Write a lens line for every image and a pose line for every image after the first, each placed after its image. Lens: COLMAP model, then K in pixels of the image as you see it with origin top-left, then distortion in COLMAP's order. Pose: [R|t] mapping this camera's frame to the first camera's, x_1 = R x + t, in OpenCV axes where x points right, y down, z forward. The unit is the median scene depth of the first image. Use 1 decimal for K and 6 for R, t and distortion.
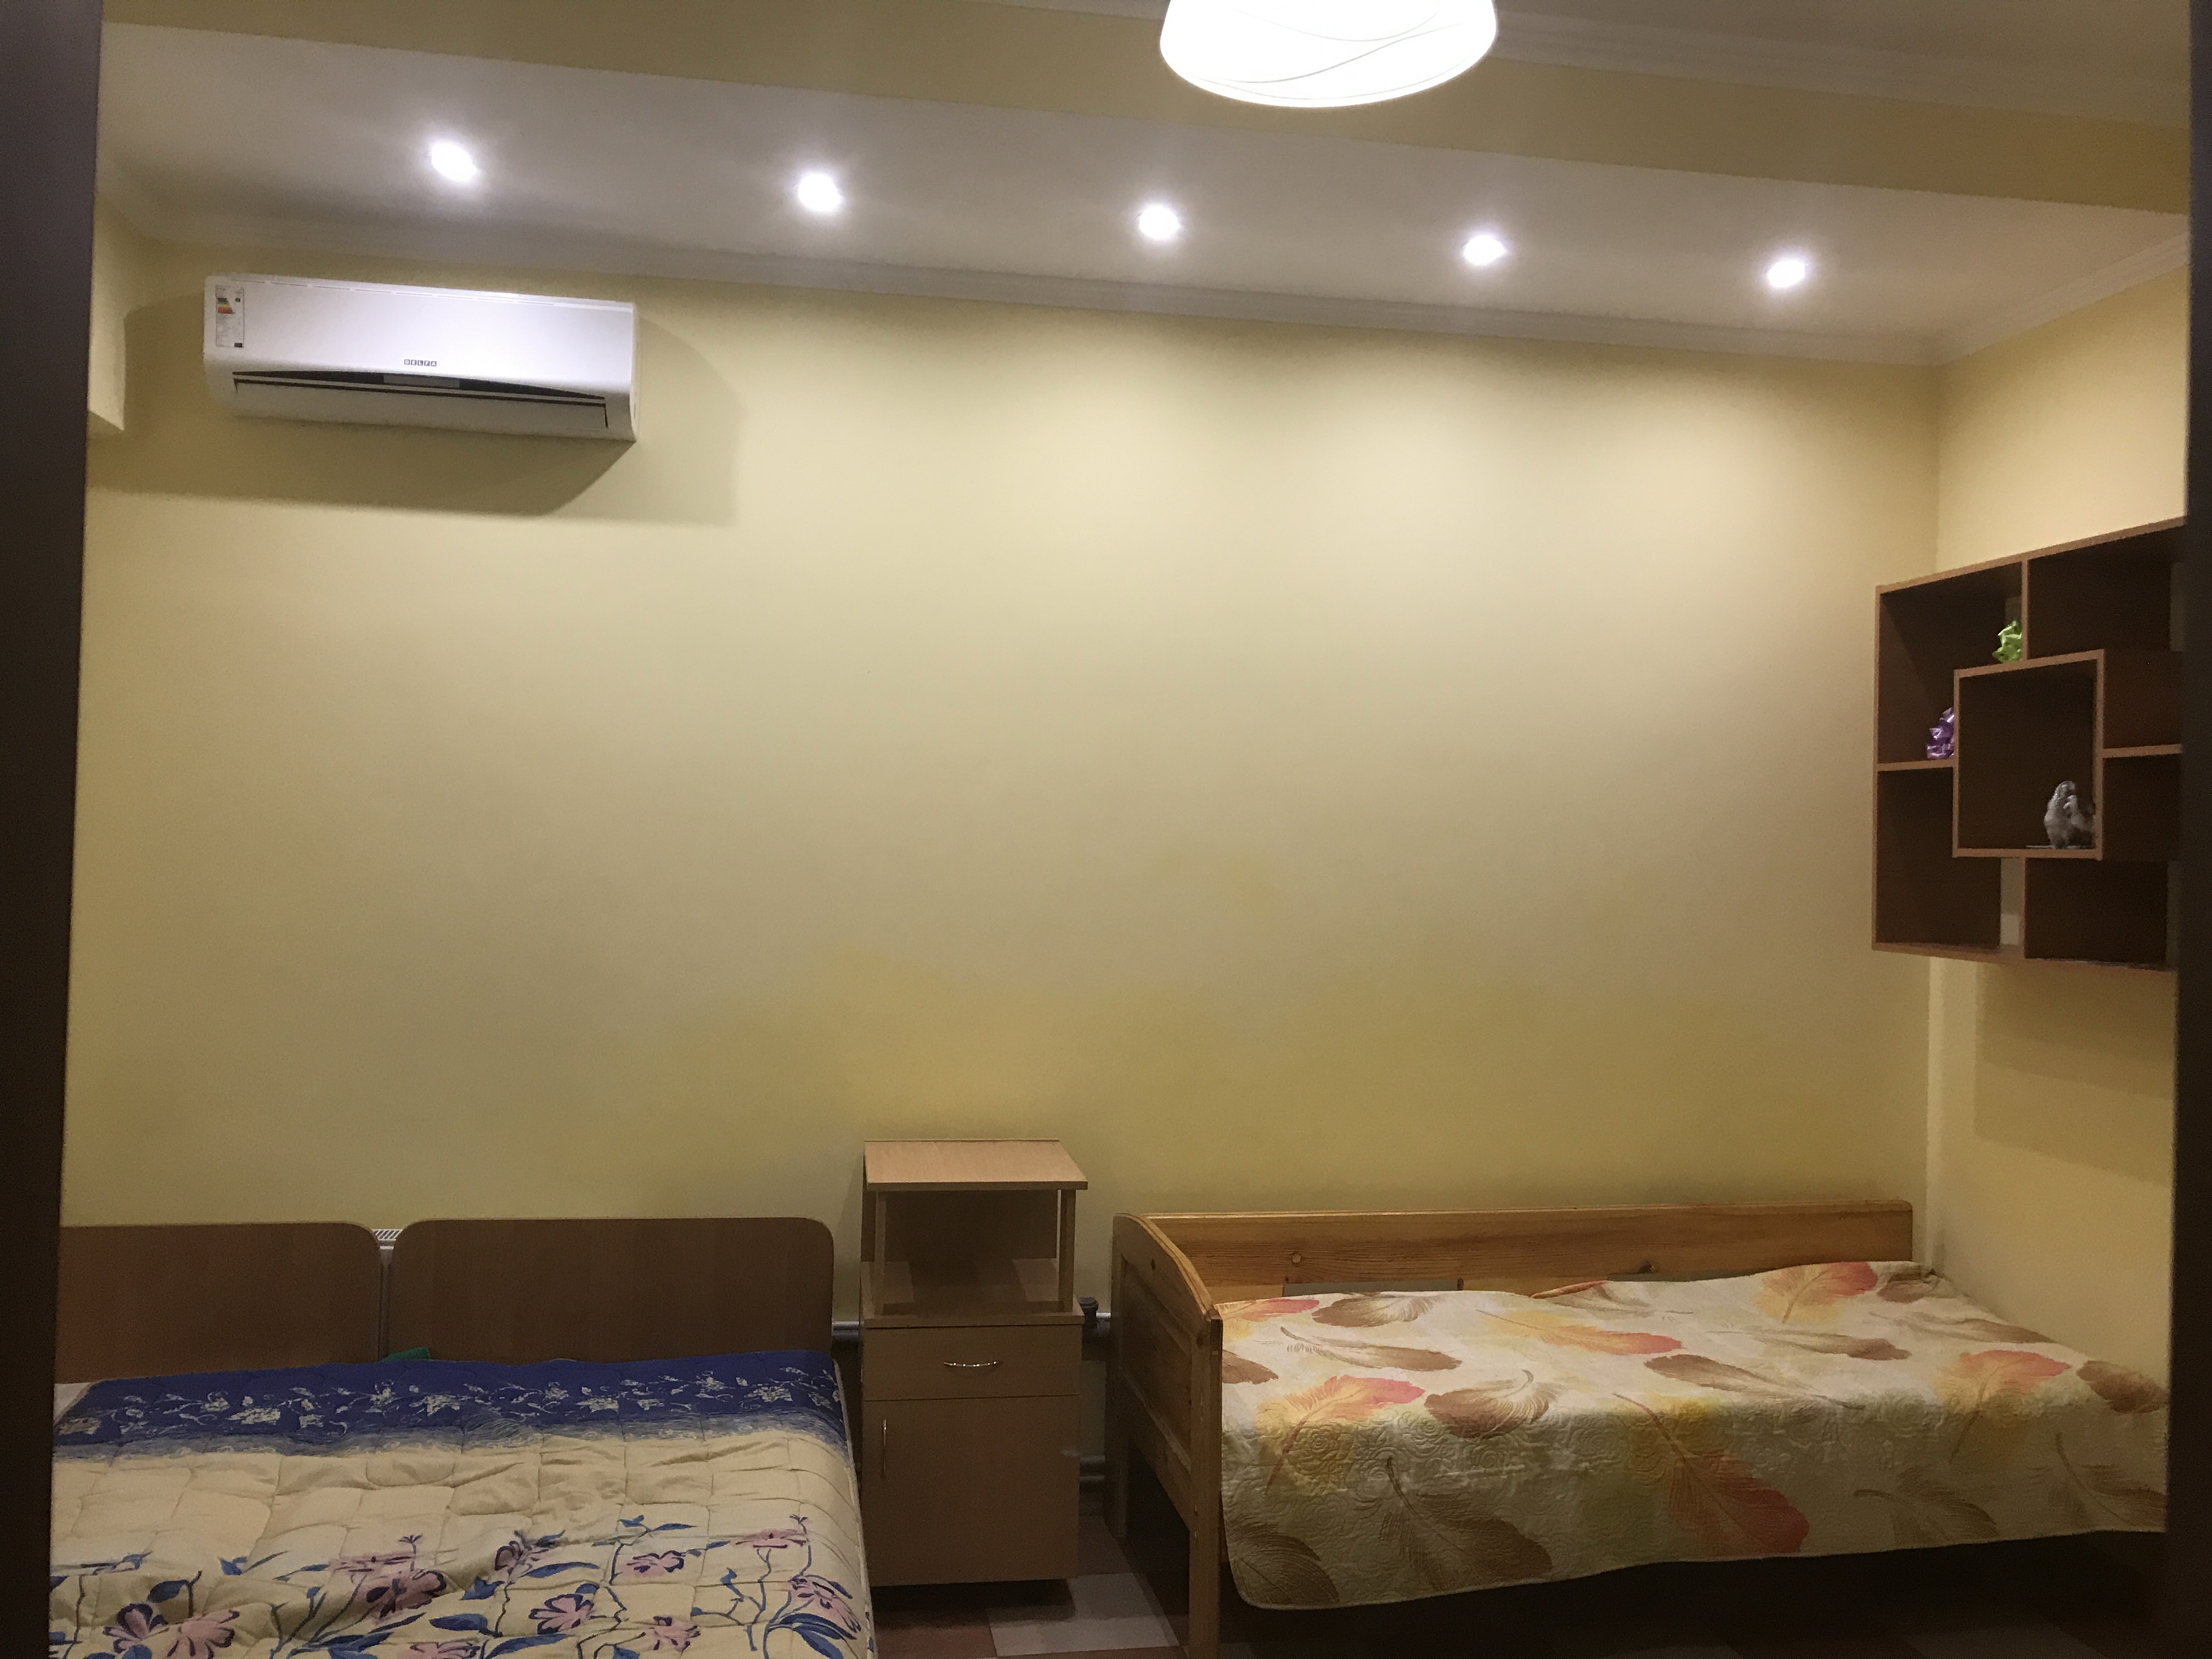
lens RADIAL K [[1839.3, 0, 1124.0], [0, 1839.3, 845.0], [0, 0, 1]] dist [0.013171, 0.003711]
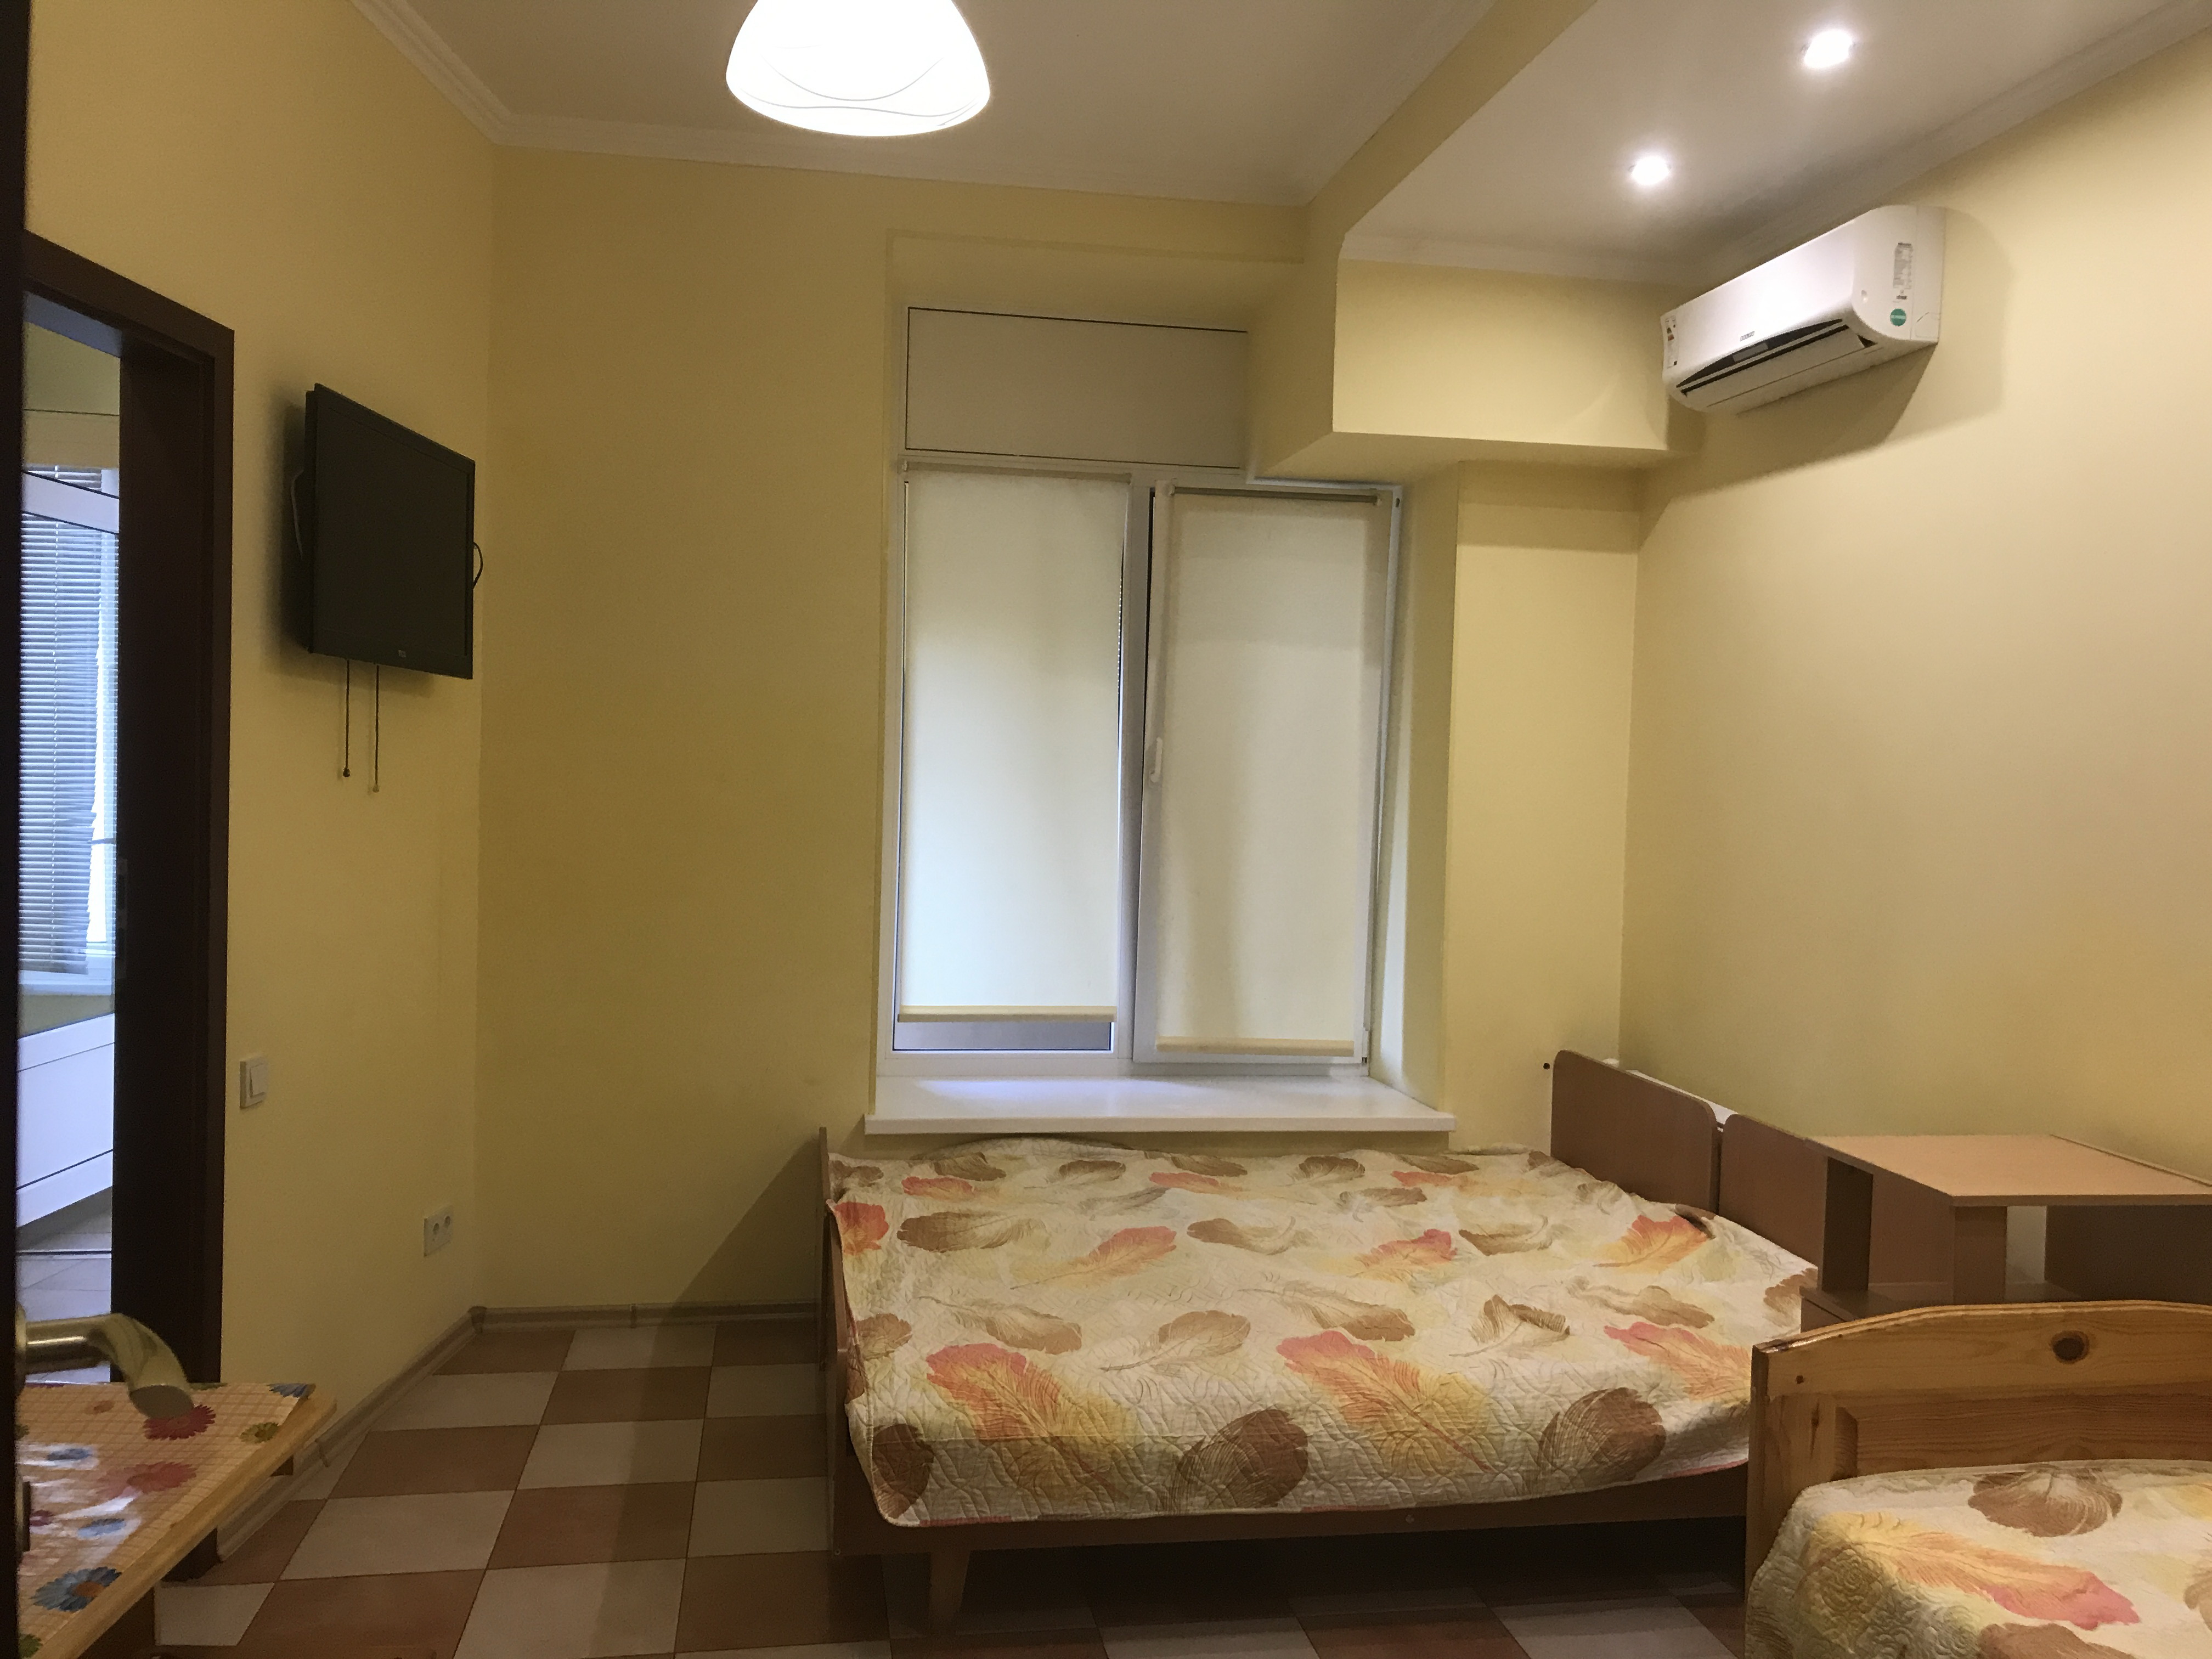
lens RADIAL K [[1839.3, 0, 1113.3], [0, 1839.3, 814.2], [0, 0, 1]] dist [0.013171, 0.003711]
pose [[0.010263, 0.012260, -0.999872, 0.776187], [-0.026307, 0.999582, 0.011986, 0.024030], [0.999601, 0.026181, 0.010581, 0.656064]]
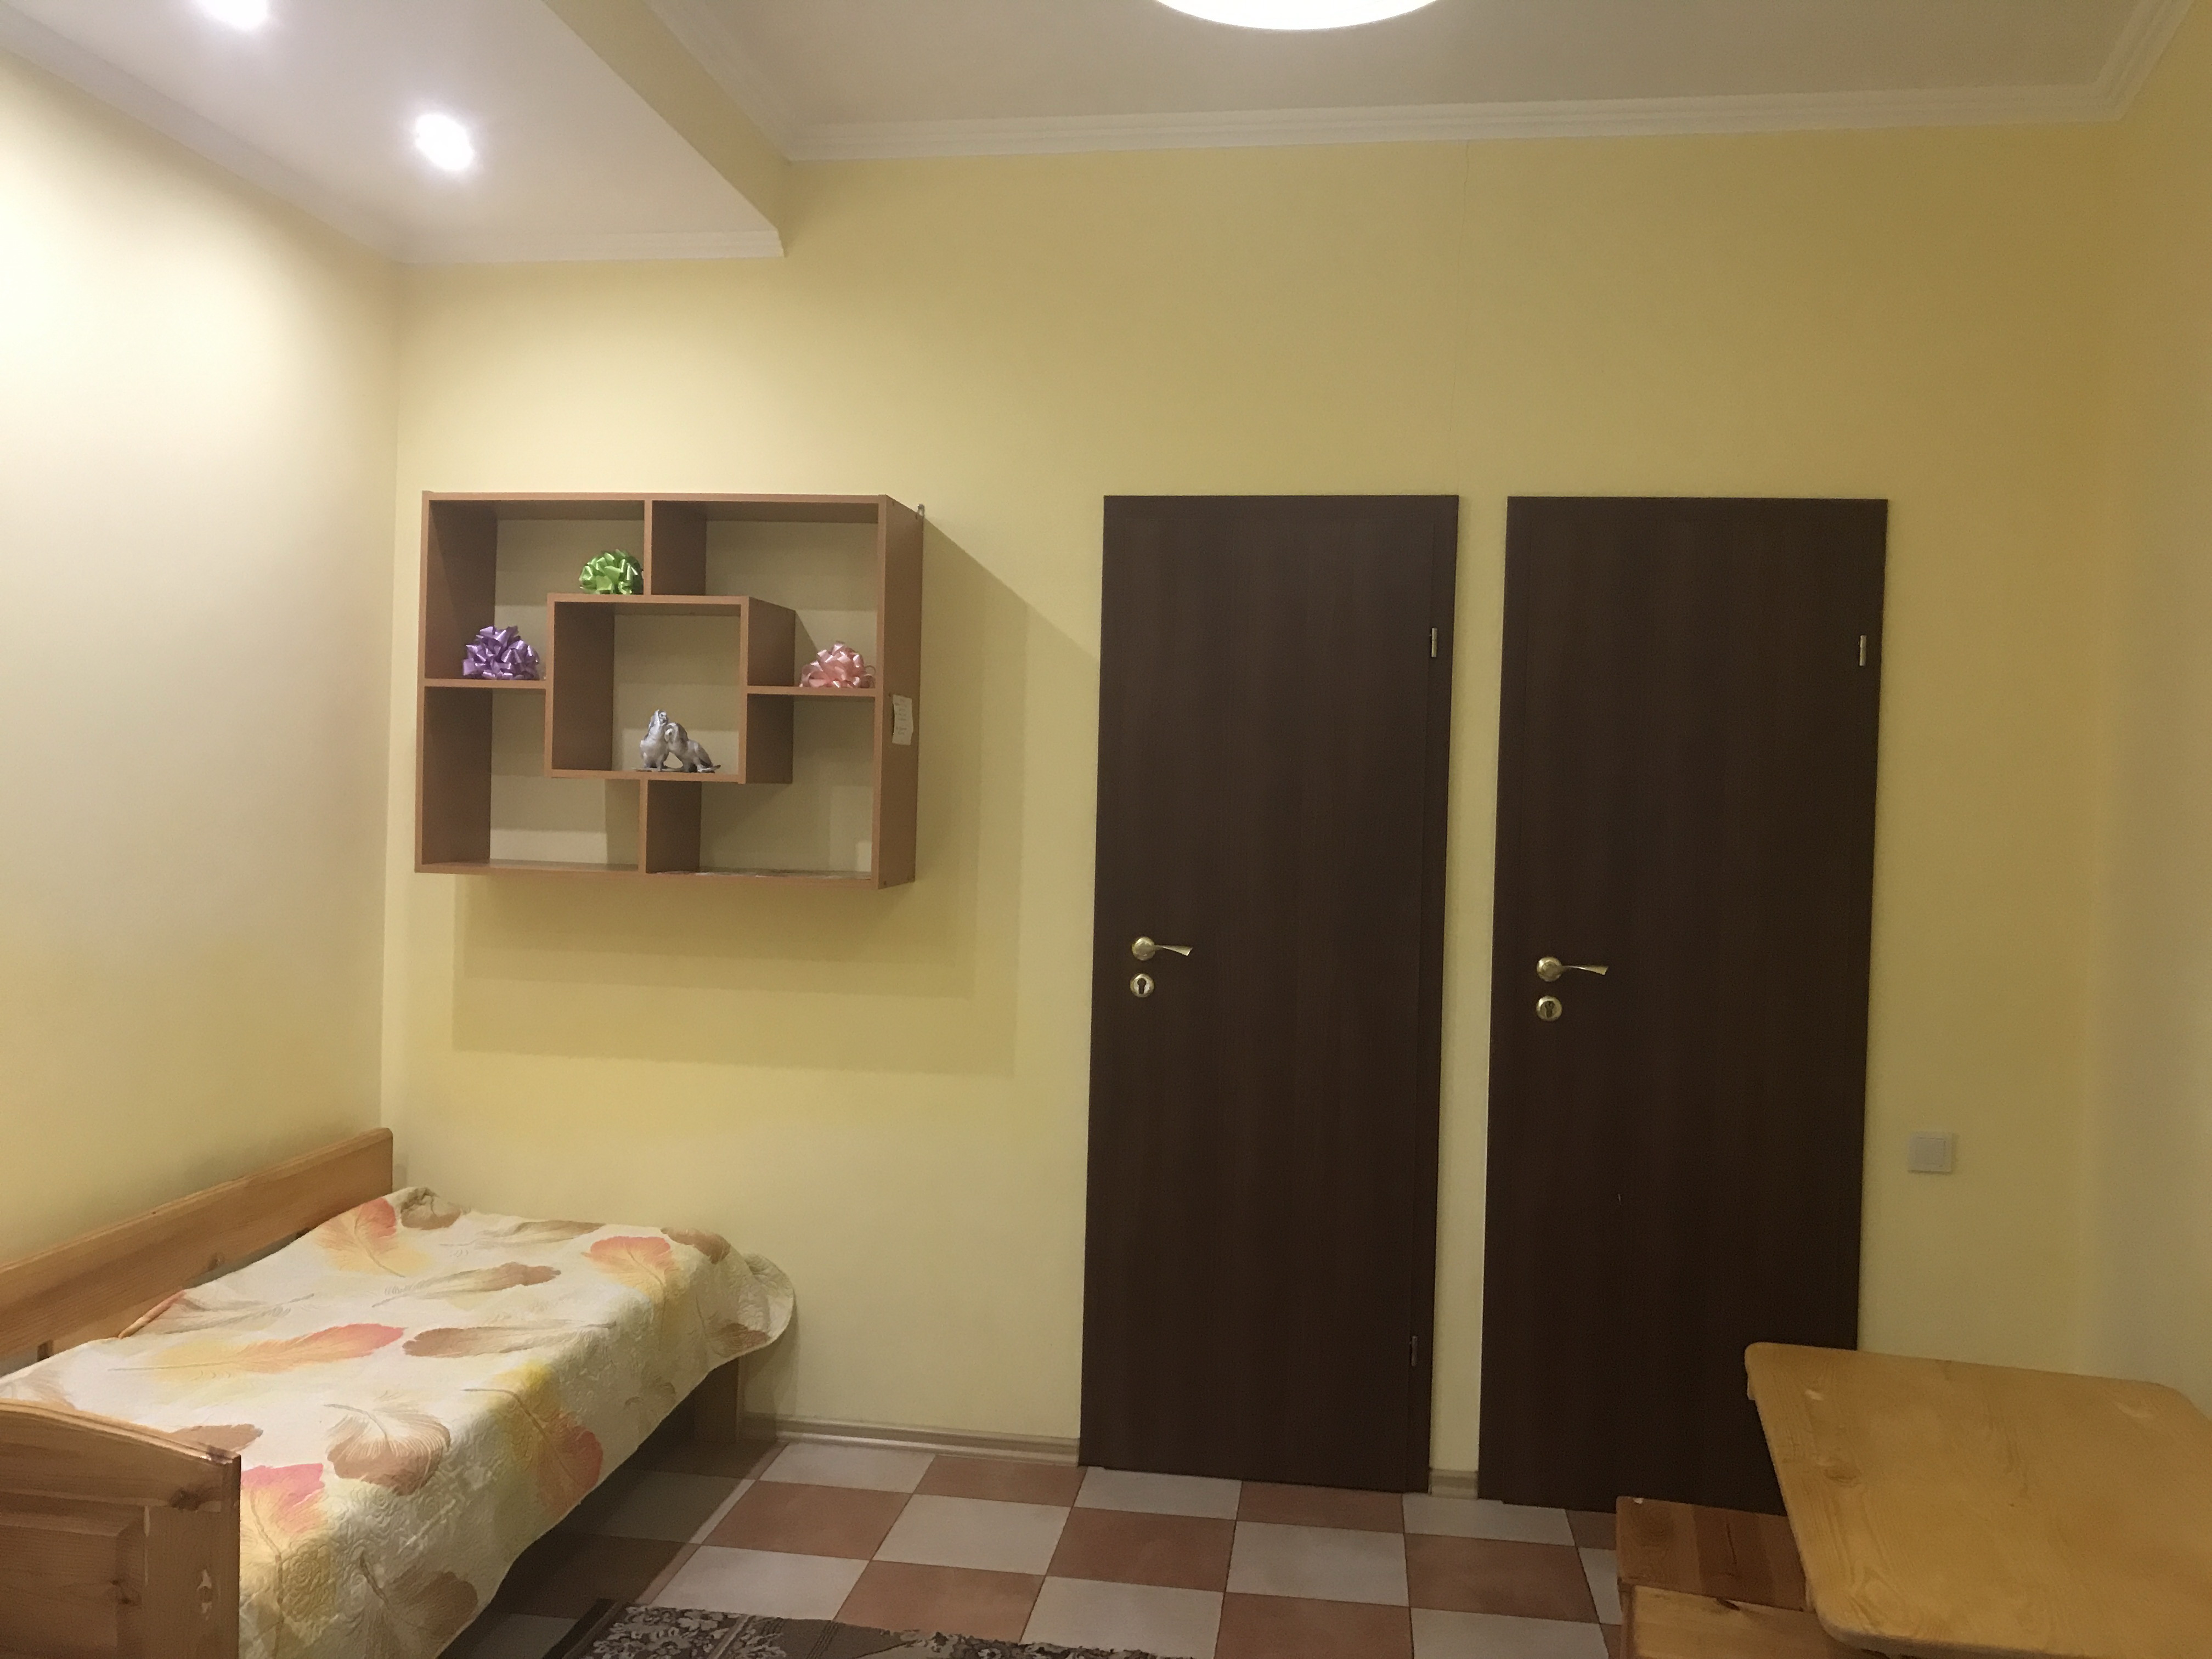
lens RADIAL K [[1839.3, 0, 1066.8], [0, 1839.3, 850.8], [0, 0, 1]] dist [0.013171, 0.003711]
pose [[0.314796, -0.045457, 0.948070, -0.470510], [-0.020701, 0.998286, 0.054739, -0.016517], [-0.948934, -0.036858, 0.313316, 0.451633]]
